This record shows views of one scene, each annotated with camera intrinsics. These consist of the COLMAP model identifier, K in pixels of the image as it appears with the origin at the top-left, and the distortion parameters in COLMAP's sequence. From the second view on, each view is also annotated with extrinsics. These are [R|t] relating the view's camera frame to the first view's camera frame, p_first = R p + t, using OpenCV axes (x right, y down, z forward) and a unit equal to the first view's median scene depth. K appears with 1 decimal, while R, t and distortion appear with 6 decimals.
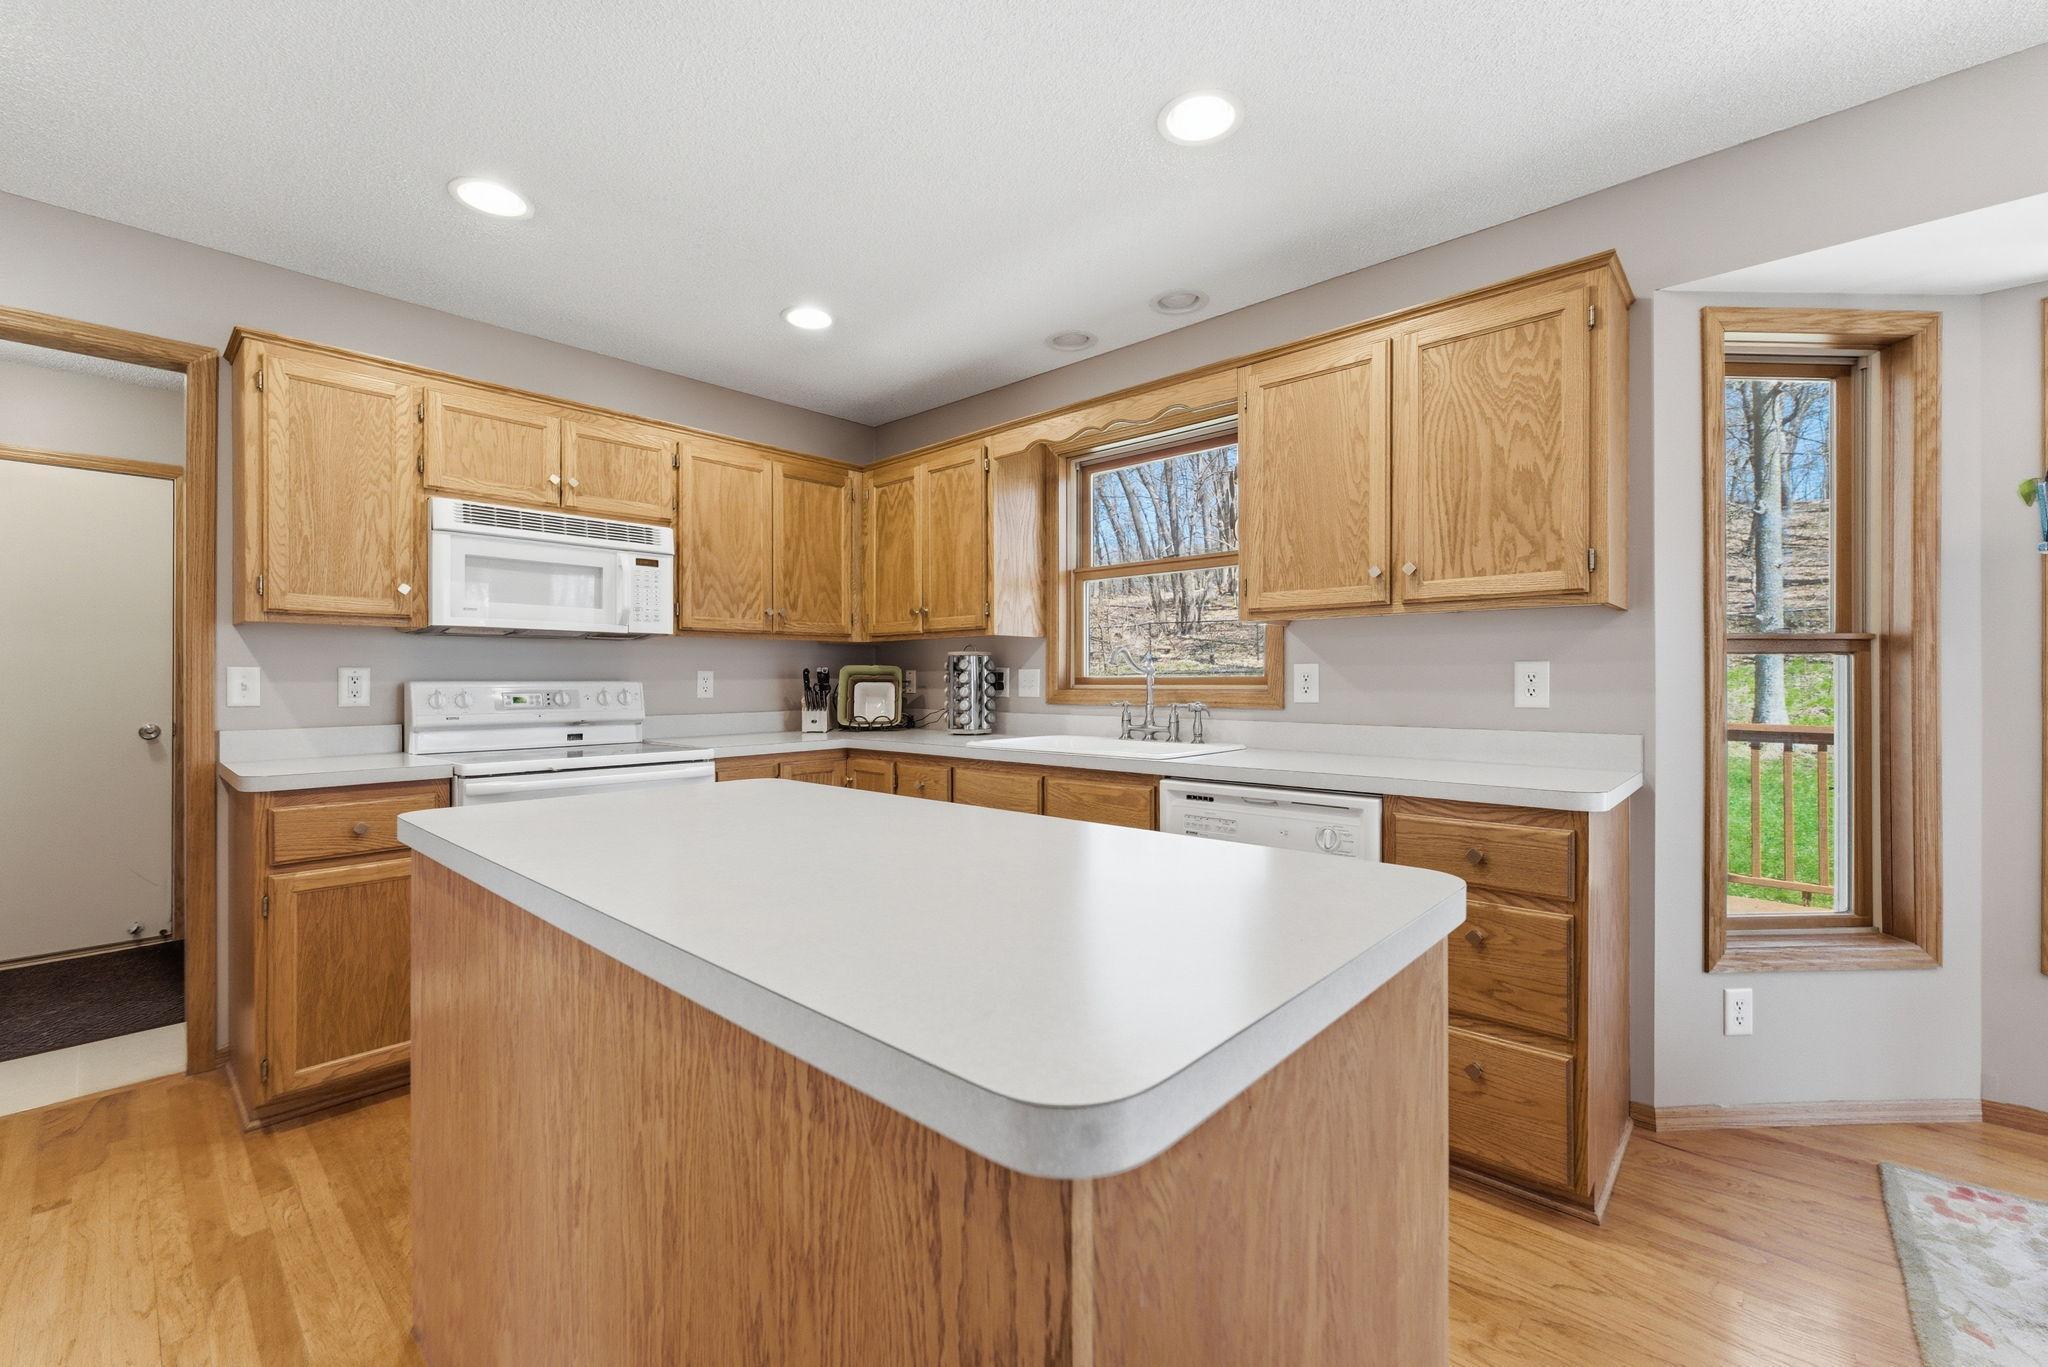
lens RADIAL K [[834.4, 0, 1029.1], [0, 834.4, 684.9], [0, 0, 1]] dist [-0.001169, 0.000680]
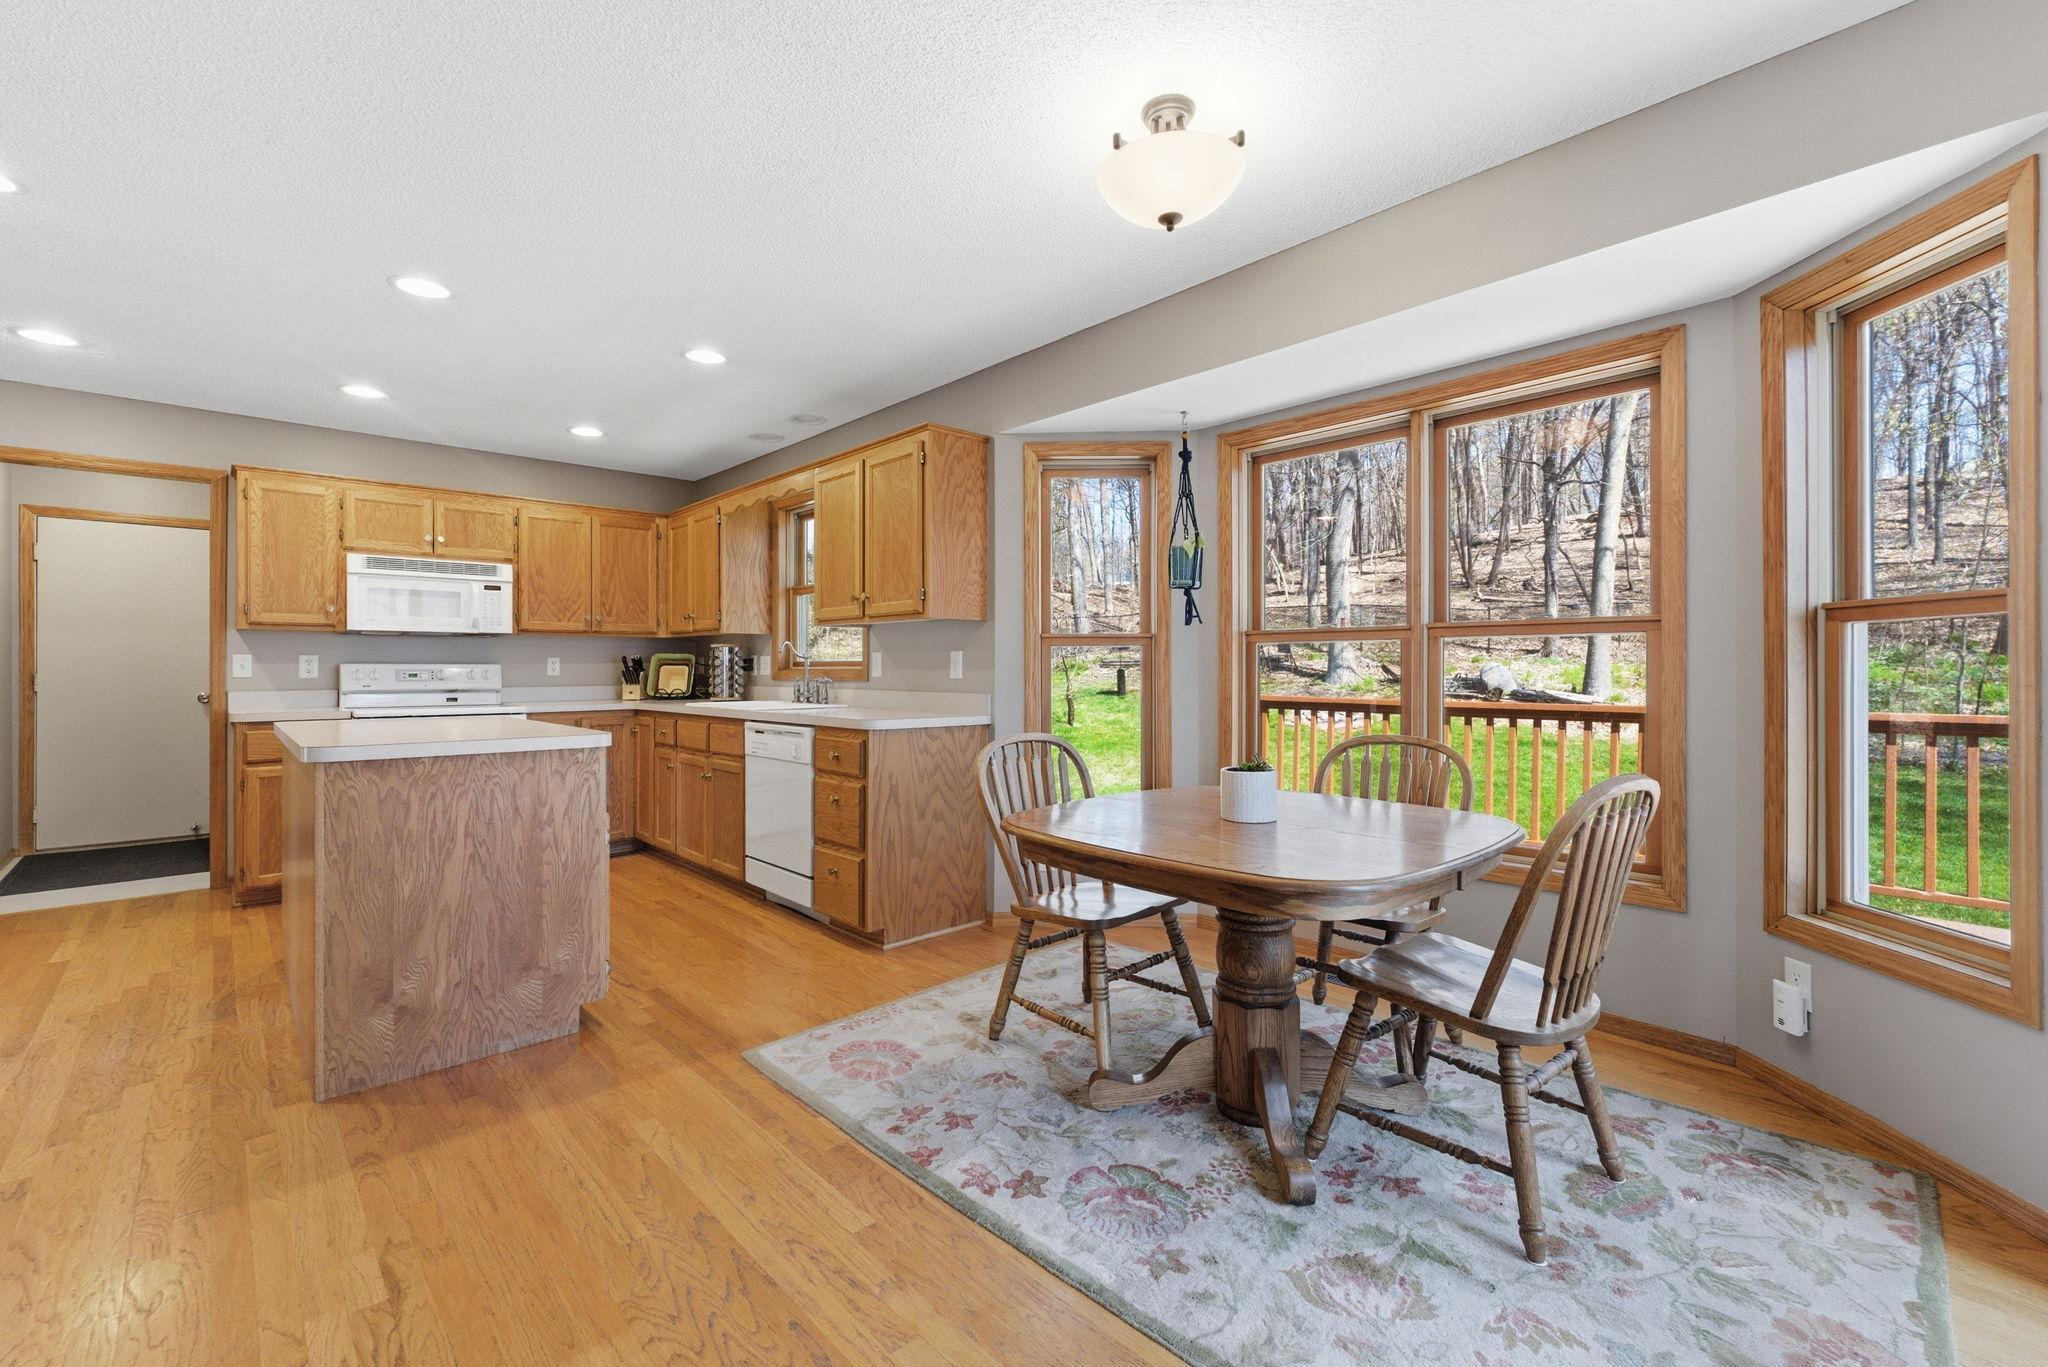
lens RADIAL K [[834.4, 0, 1004.7], [0, 834.4, 672.9], [0, 0, 1]] dist [-0.001169, 0.000680]
pose [[0.996901, 0.000785, -0.078662, 0.640092], [-0.000822, 1.000000, -0.000438, 0.012833], [0.078662, 0.000502, 0.996901, -0.495968]]
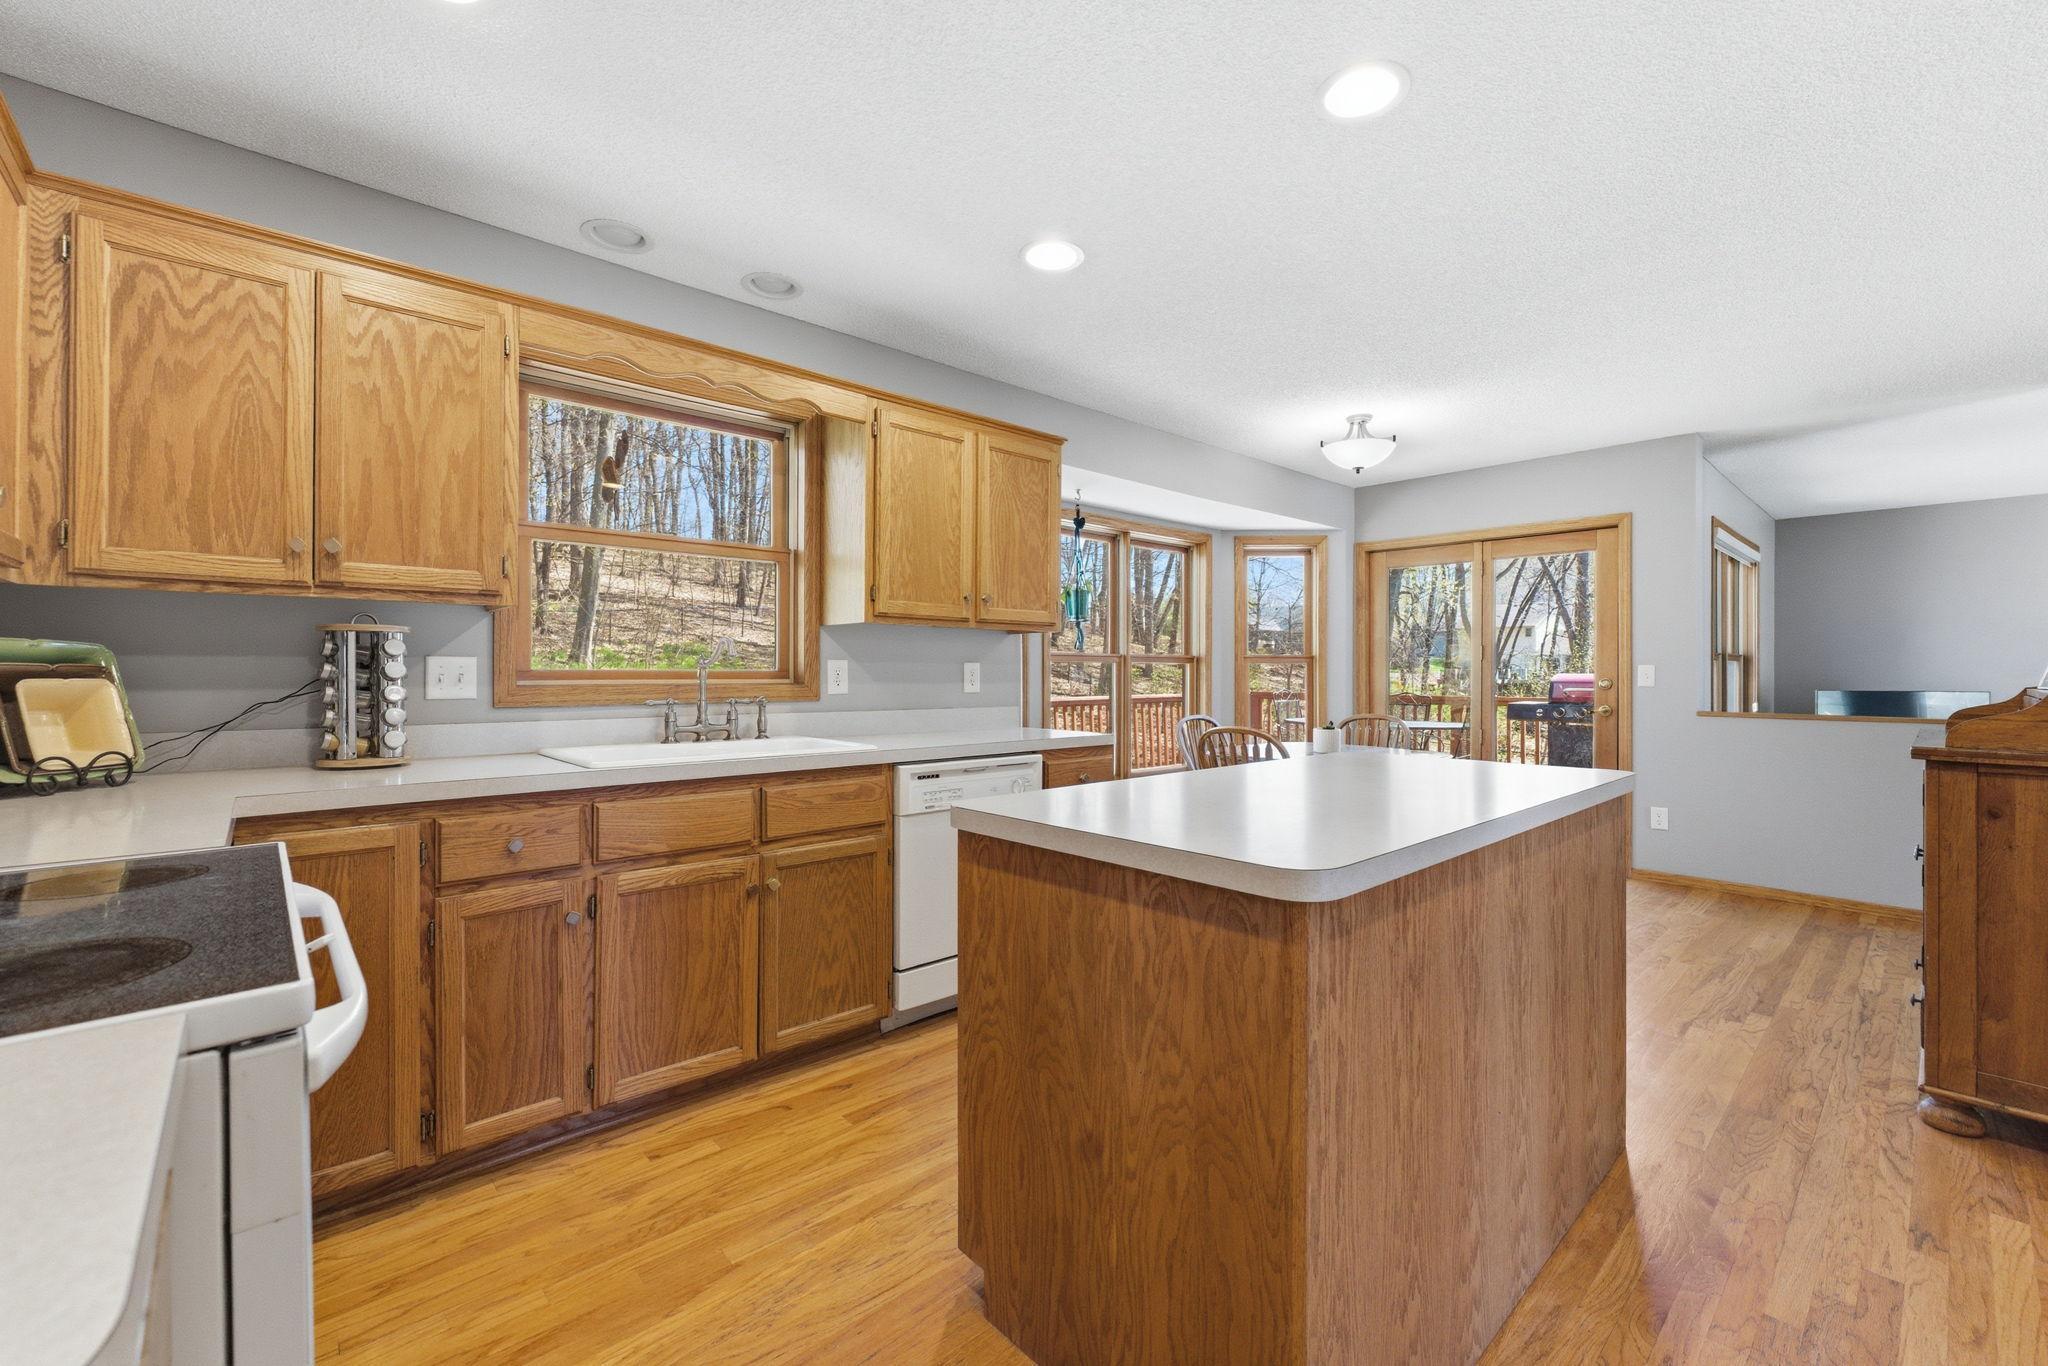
lens RADIAL K [[834.4, 0, 1014.2], [0, 834.4, 678.1], [0, 0, 1]] dist [-0.001169, 0.000680]
pose [[0.108443, -0.004792, 0.994091, -0.719651], [0.002973, 0.999985, 0.004496, -0.004538], [-0.994098, 0.002468, 0.108456, 0.581916]]
